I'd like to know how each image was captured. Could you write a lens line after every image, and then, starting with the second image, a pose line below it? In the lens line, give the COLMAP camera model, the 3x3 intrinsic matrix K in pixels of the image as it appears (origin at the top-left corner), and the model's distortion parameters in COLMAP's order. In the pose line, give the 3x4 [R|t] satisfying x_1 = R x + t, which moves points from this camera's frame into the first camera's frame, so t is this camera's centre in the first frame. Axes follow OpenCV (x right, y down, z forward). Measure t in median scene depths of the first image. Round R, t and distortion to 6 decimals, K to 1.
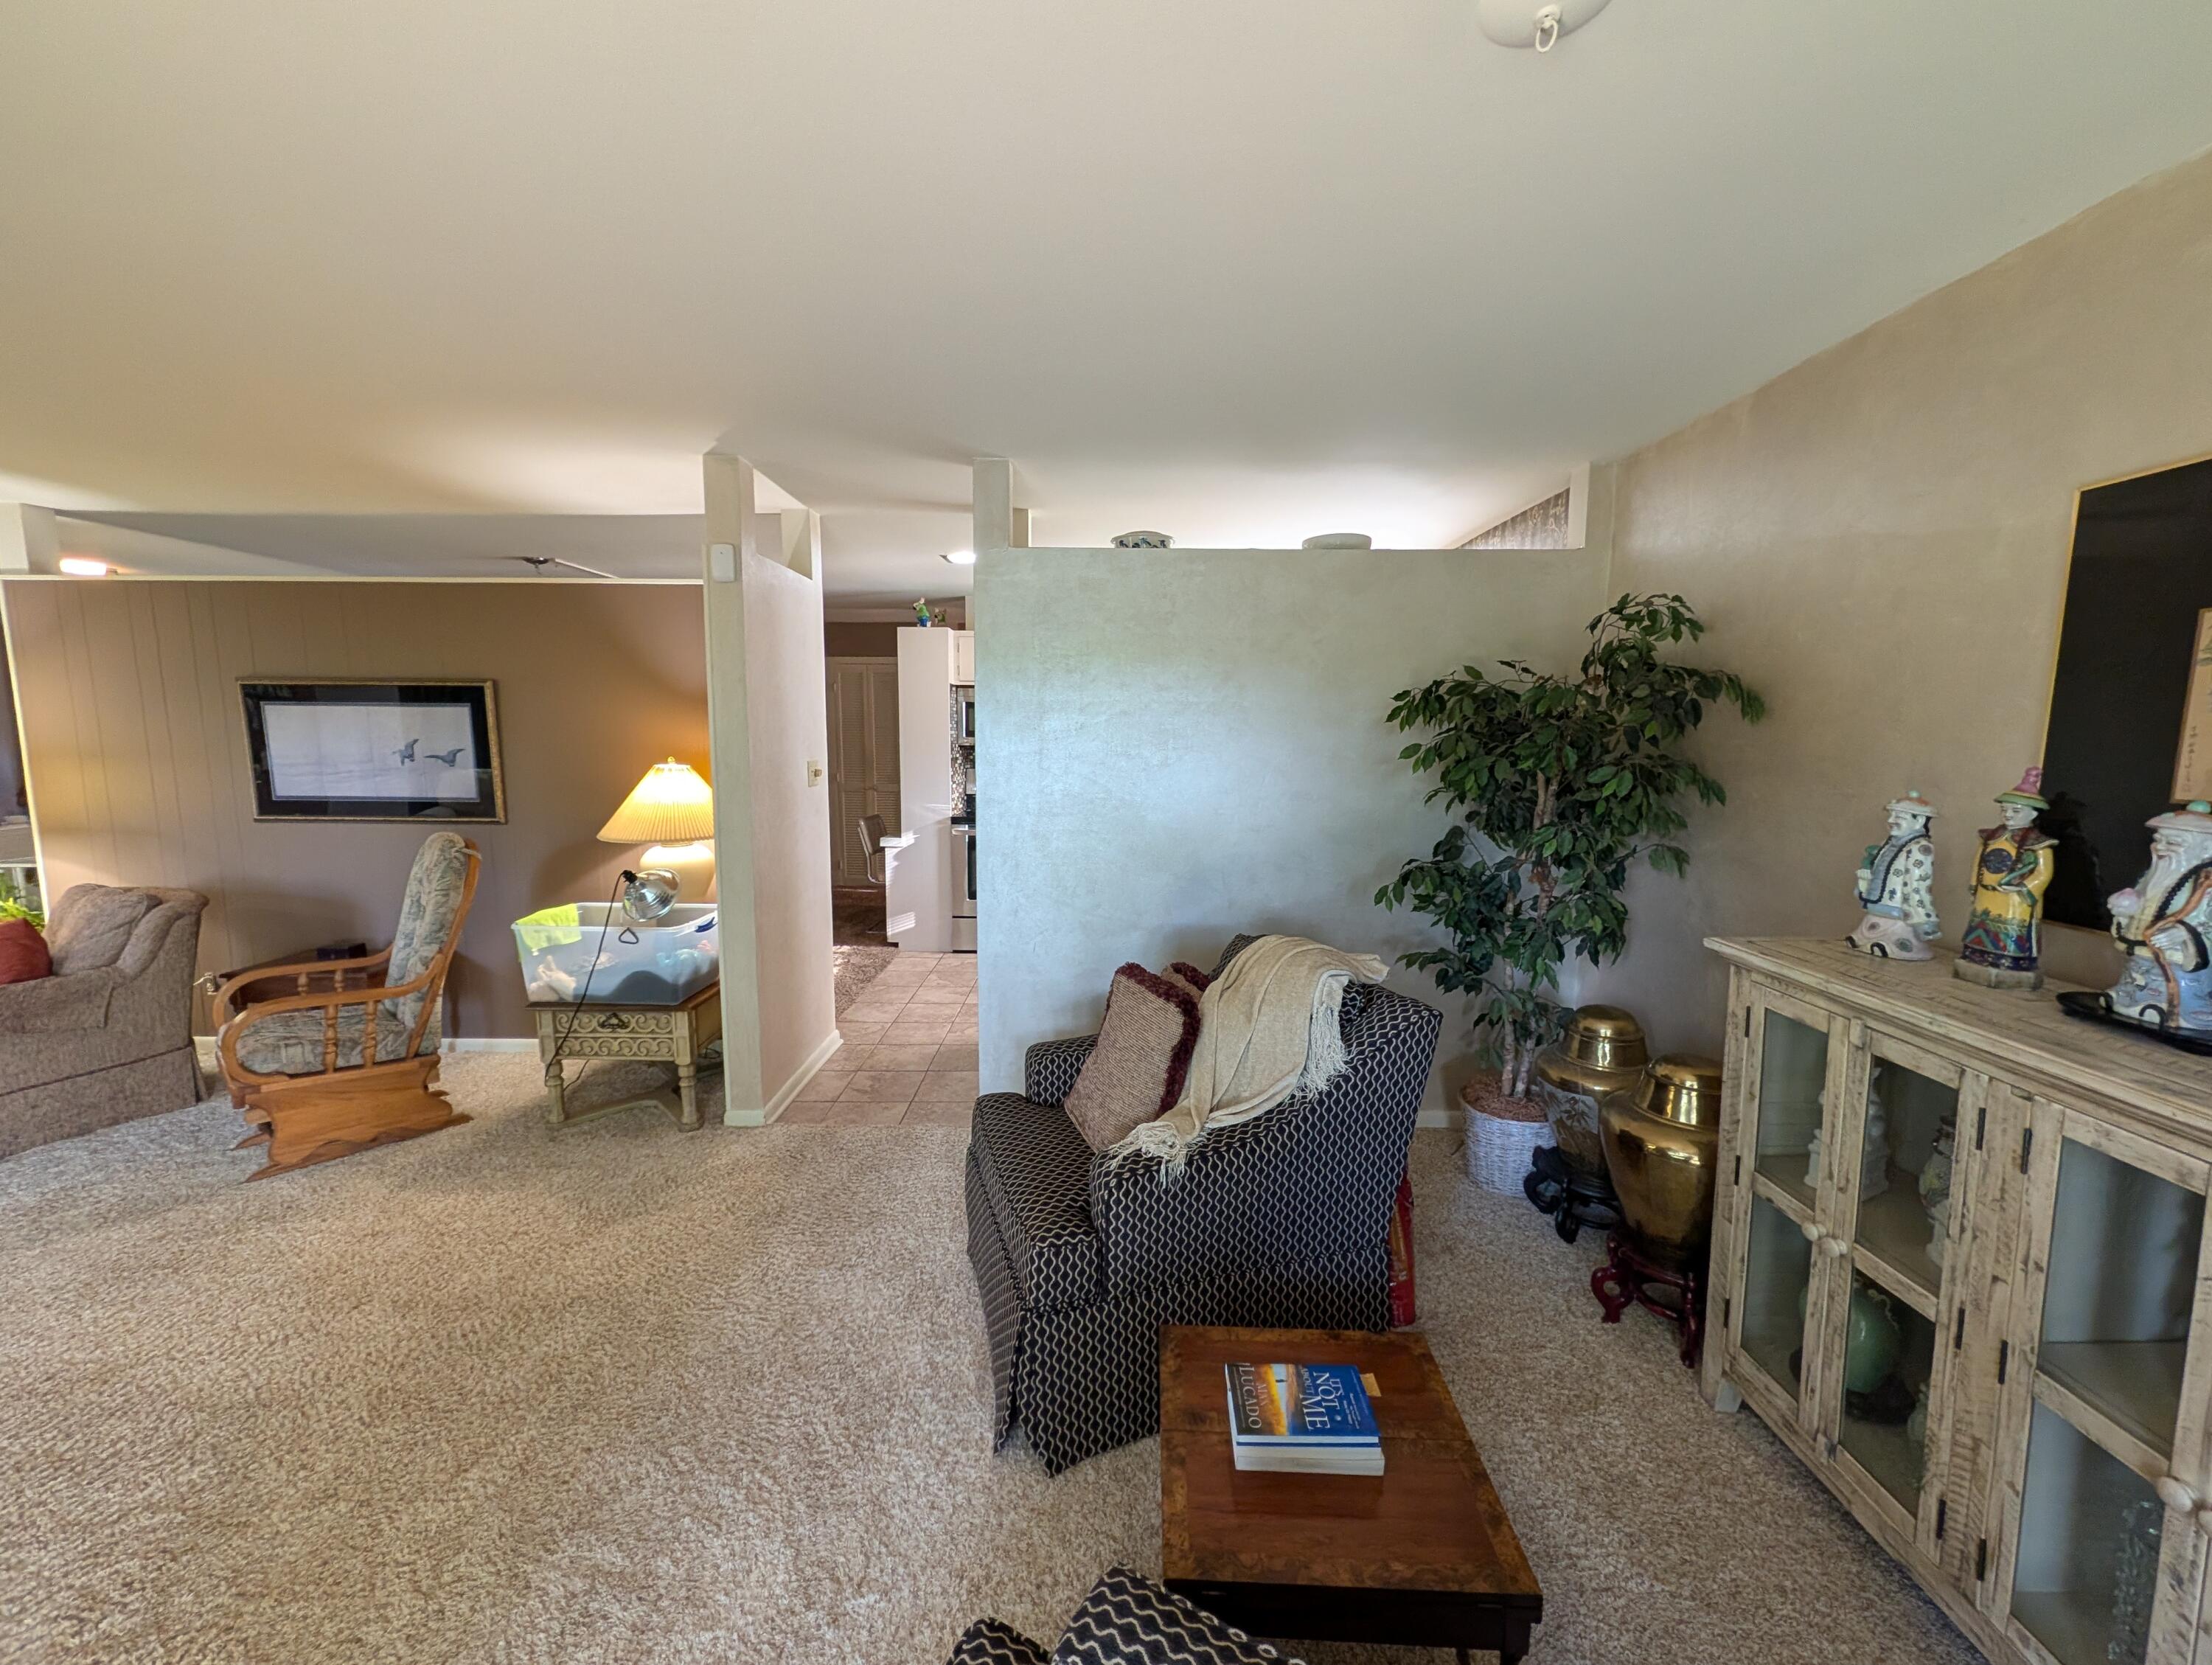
lens RADIAL K [[856.2, 0, 1114.0], [0, 856.2, 828.6], [0, 0, 1]] dist [0.001456, -0.000320]
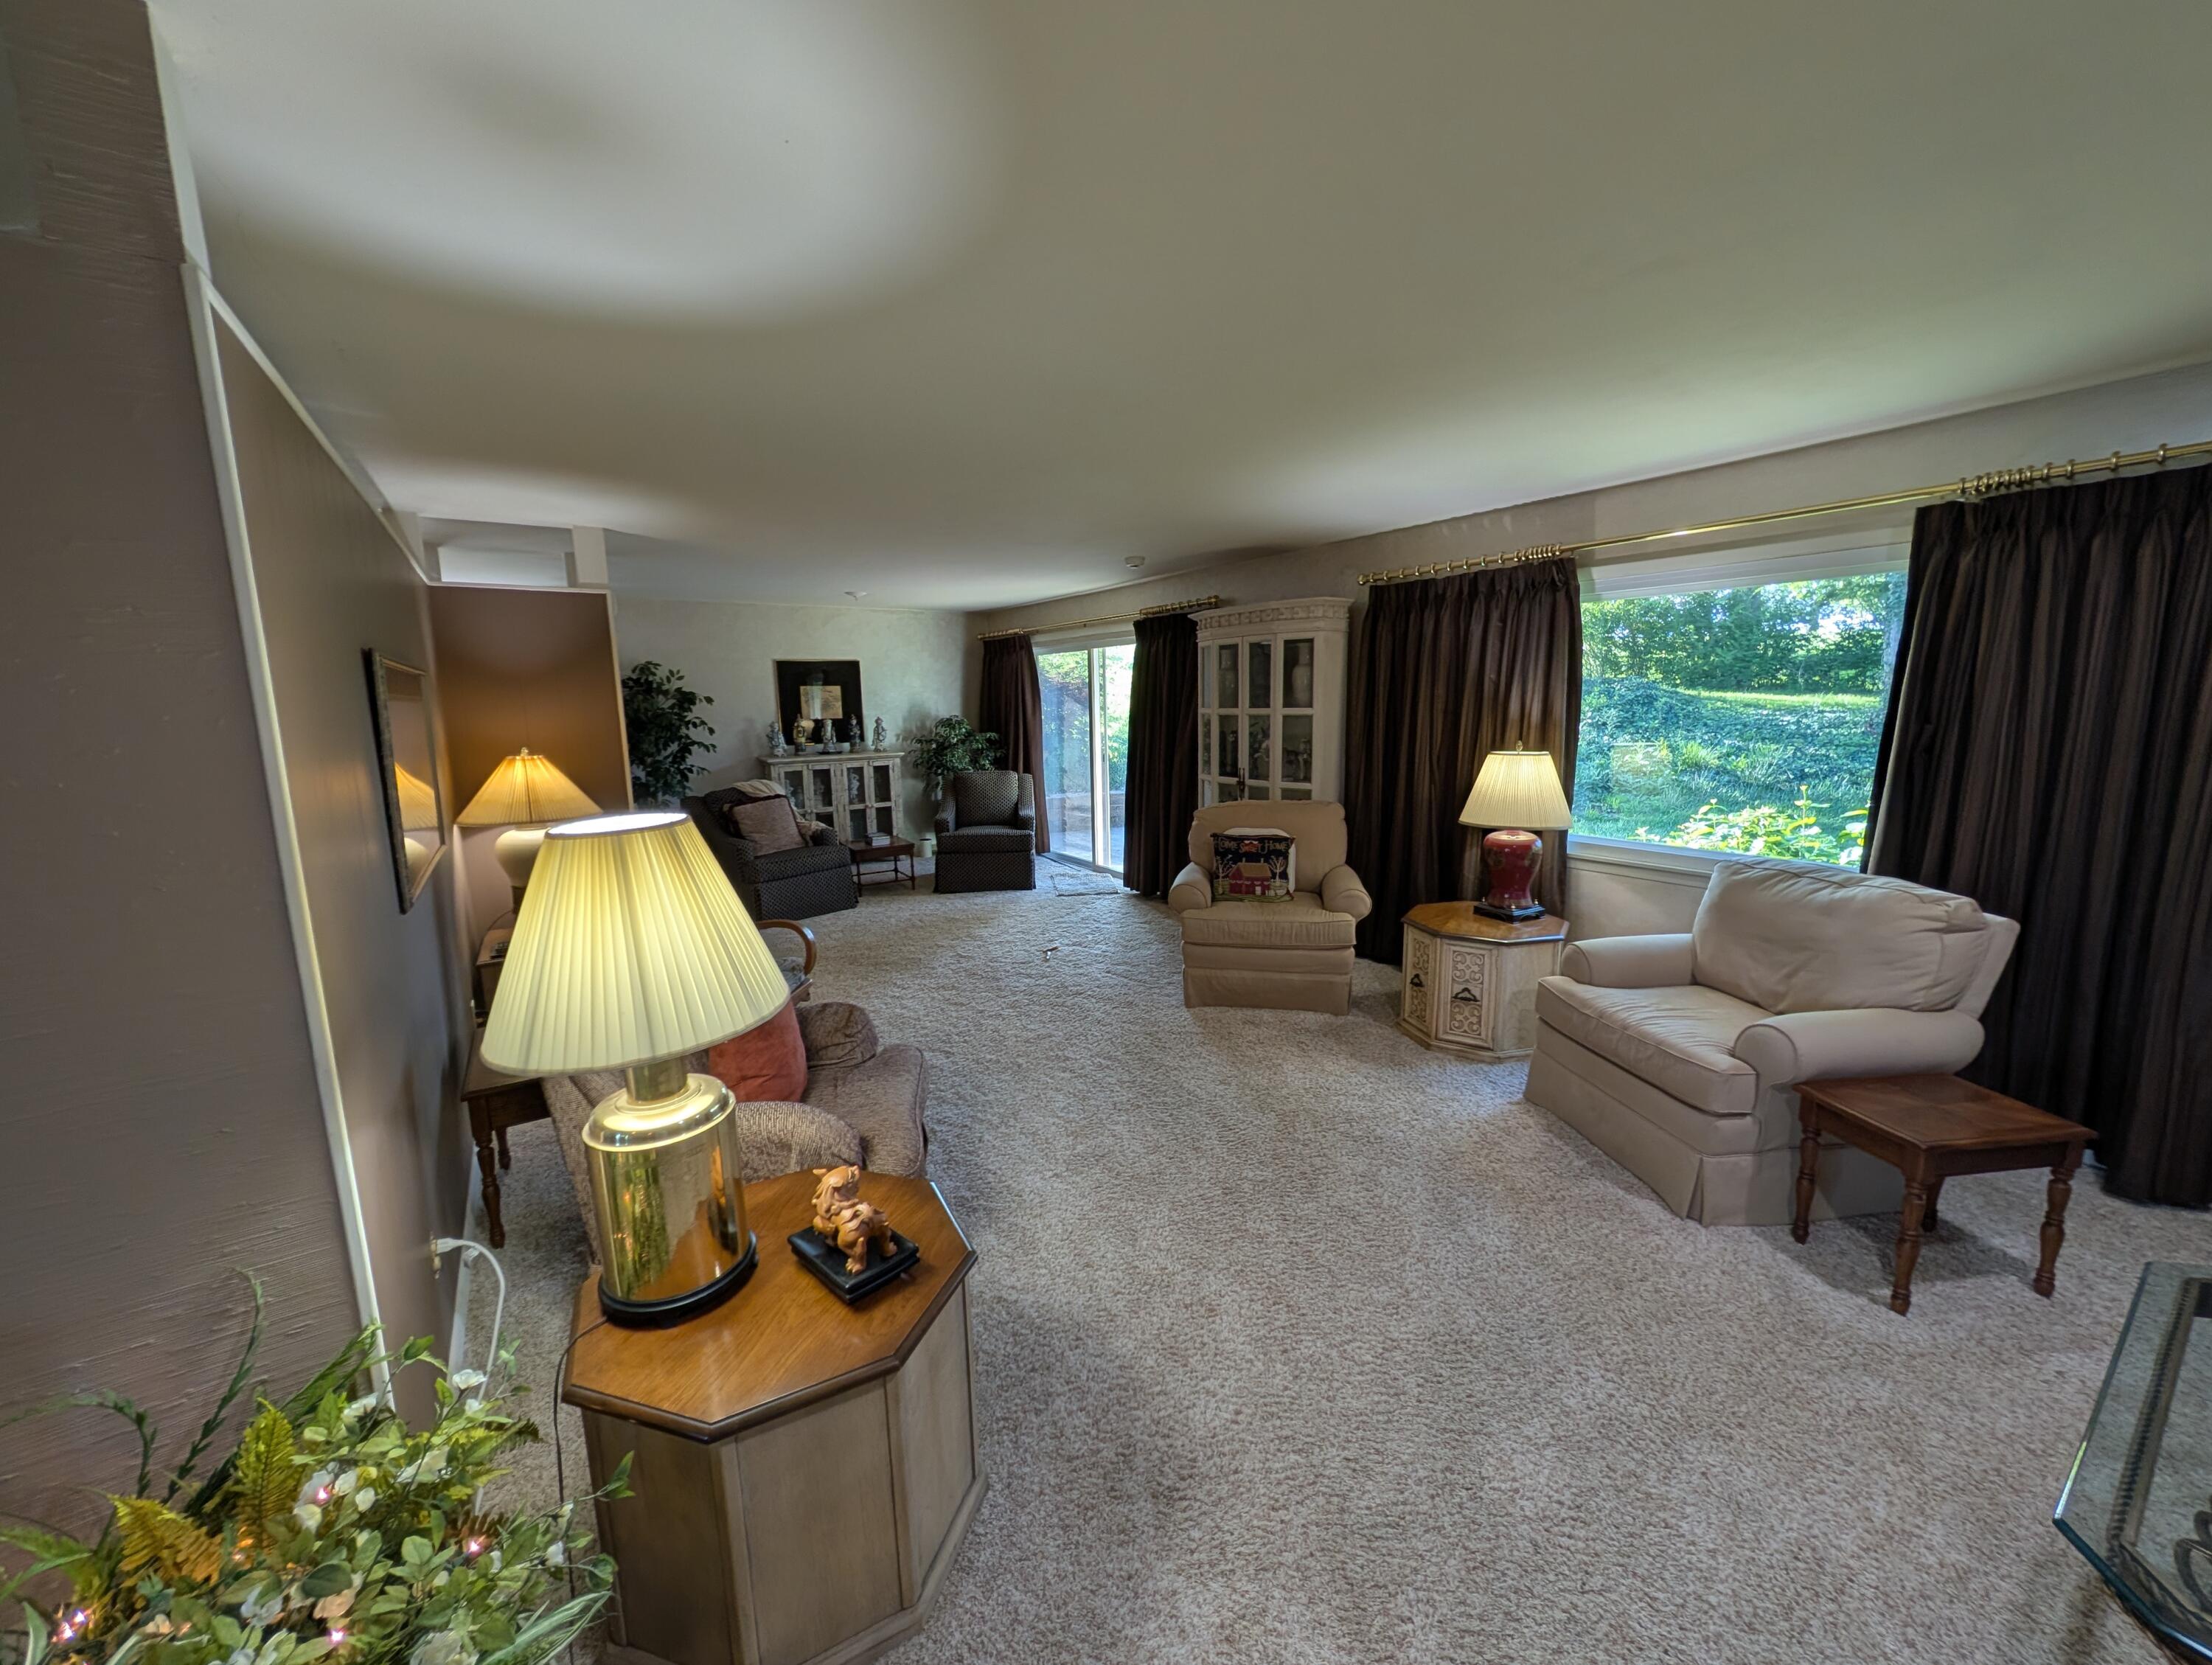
lens RADIAL K [[856.2, 0, 1110.7], [0, 856.2, 821.7], [0, 0, 1]] dist [0.001456, -0.000320]
pose [[-0.565209, -0.115459, 0.816828, -2.254648], [0.109695, 0.970846, 0.213133, -0.173884], [-0.817622, 0.210066, -0.536066, 1.212896]]
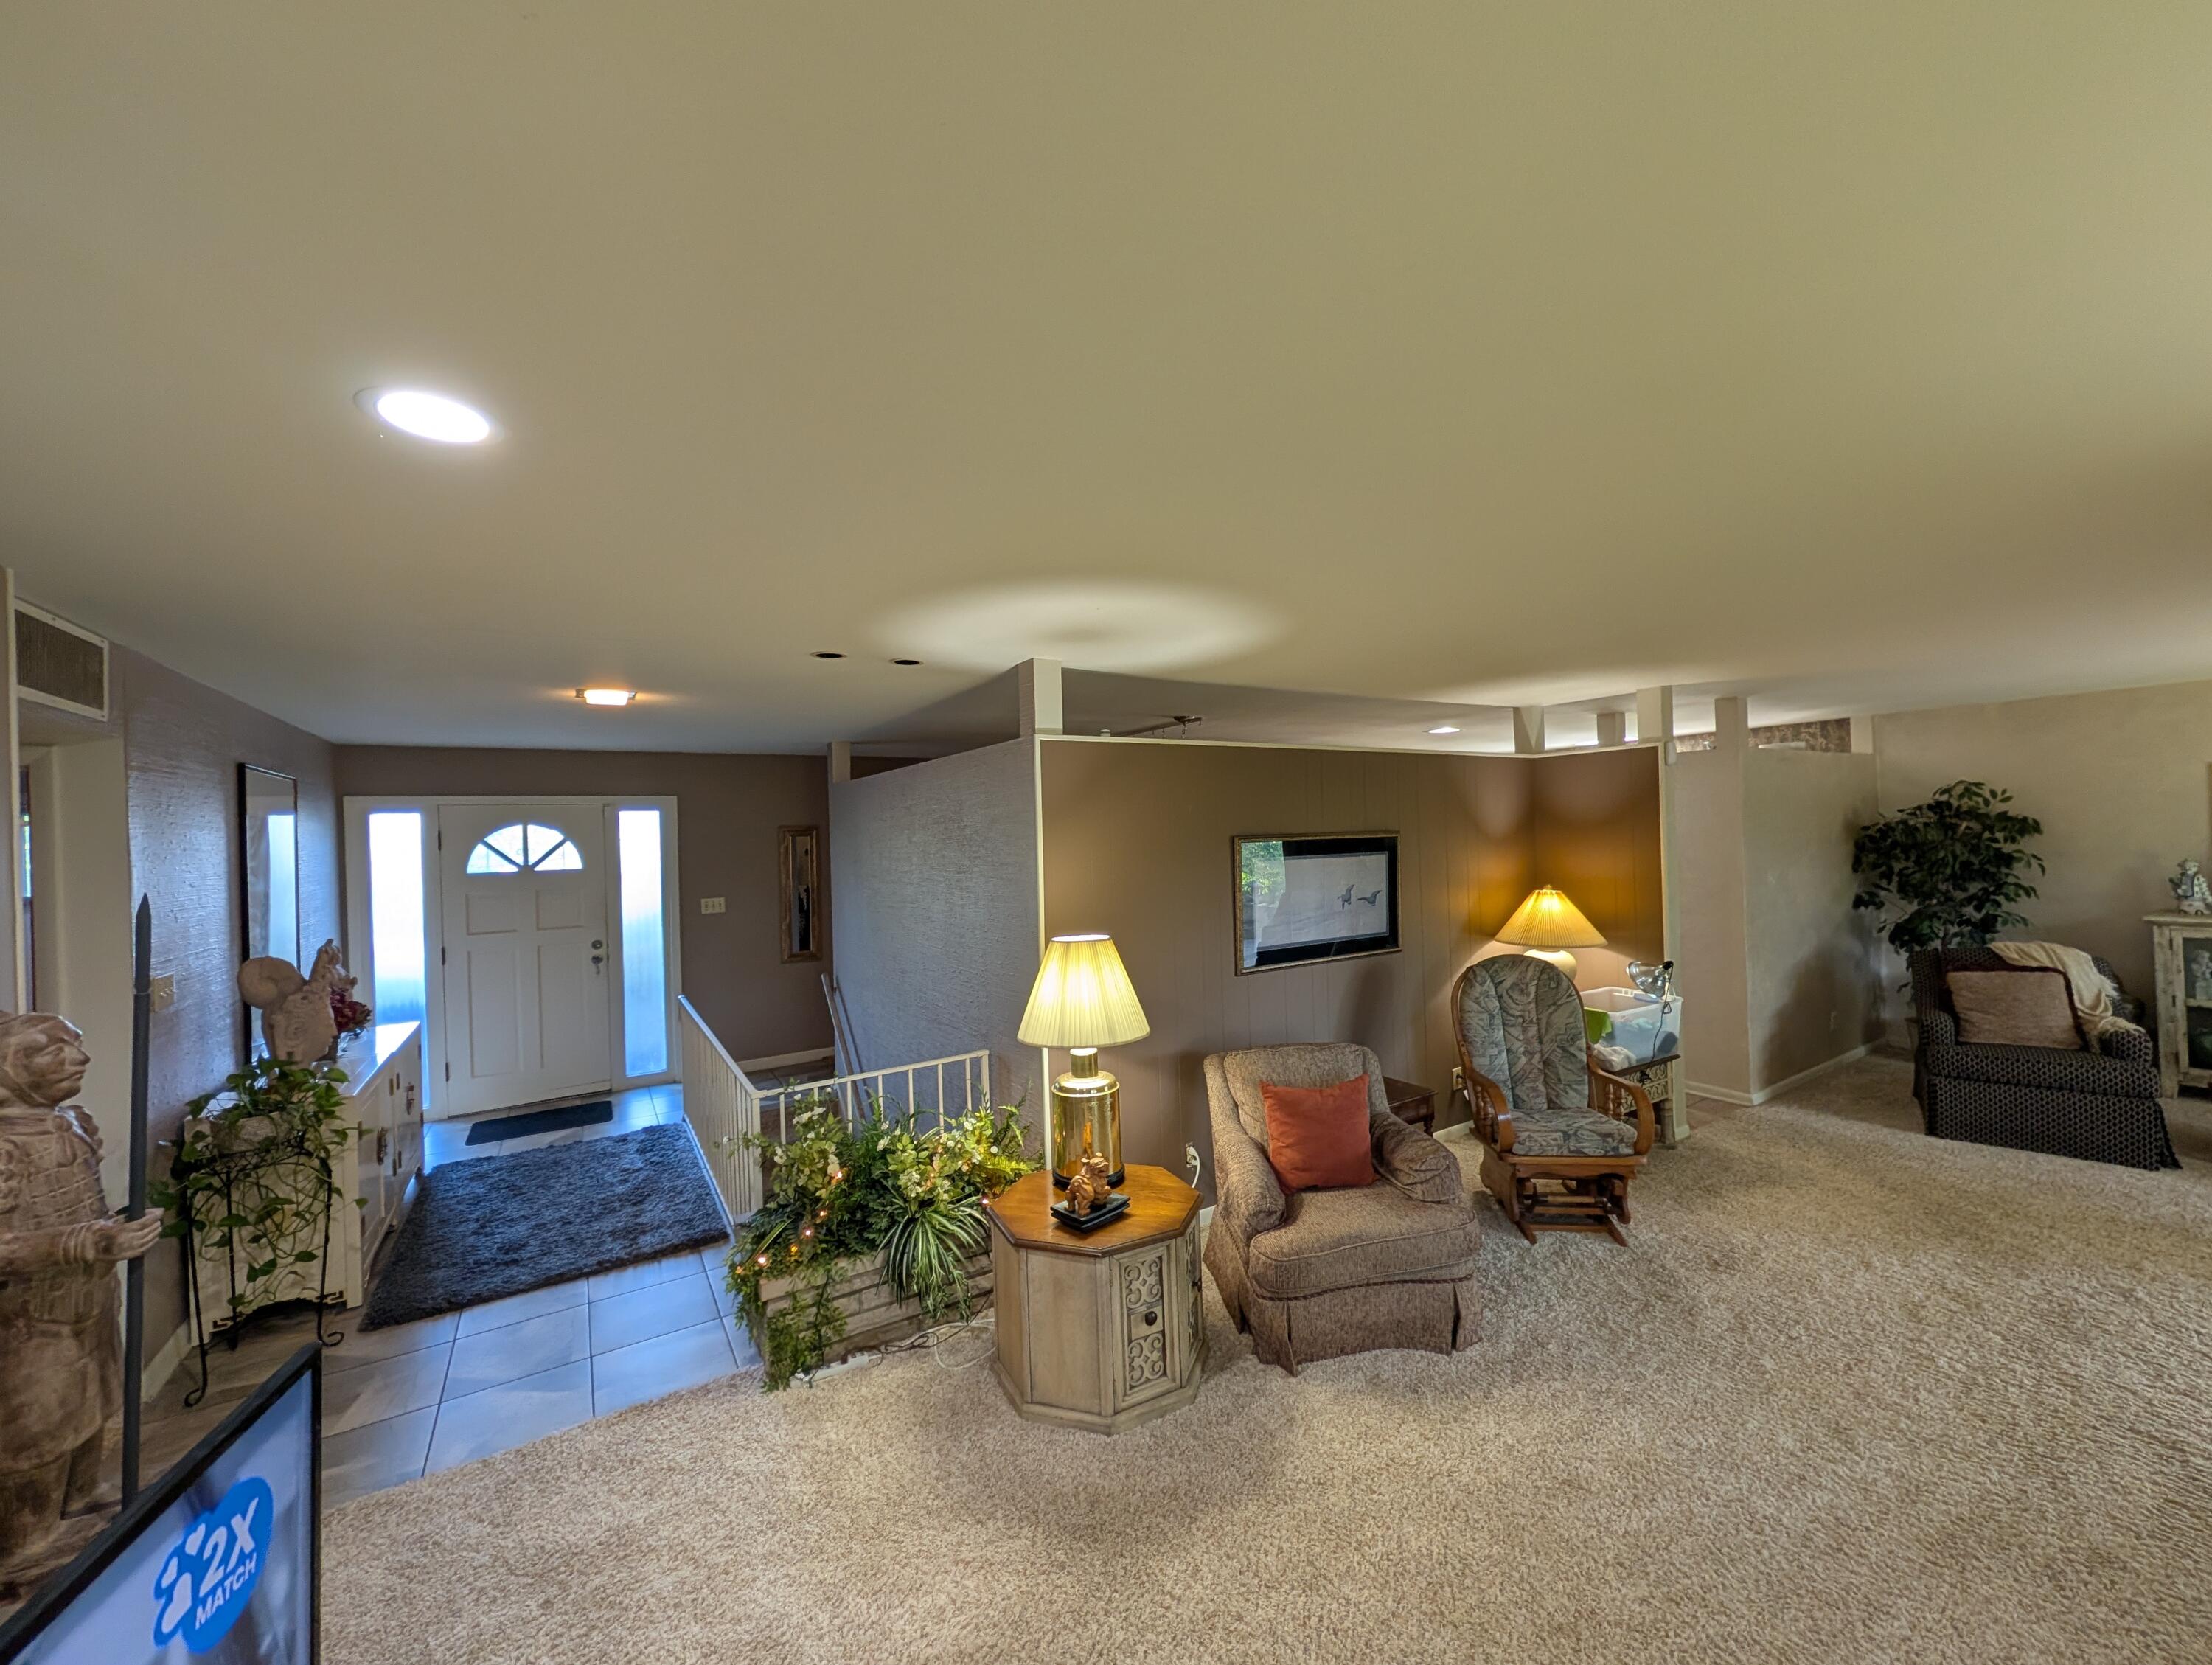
lens RADIAL K [[856.2, 0, 1111.5], [0, 856.2, 832.1], [0, 0, 1]] dist [0.001456, -0.000320]
pose [[0.843507, -0.031223, 0.536210, -2.214503], [0.098987, 0.990246, -0.098054, -0.122697], [-0.527918, 0.135787, 0.838370, 0.267444]]
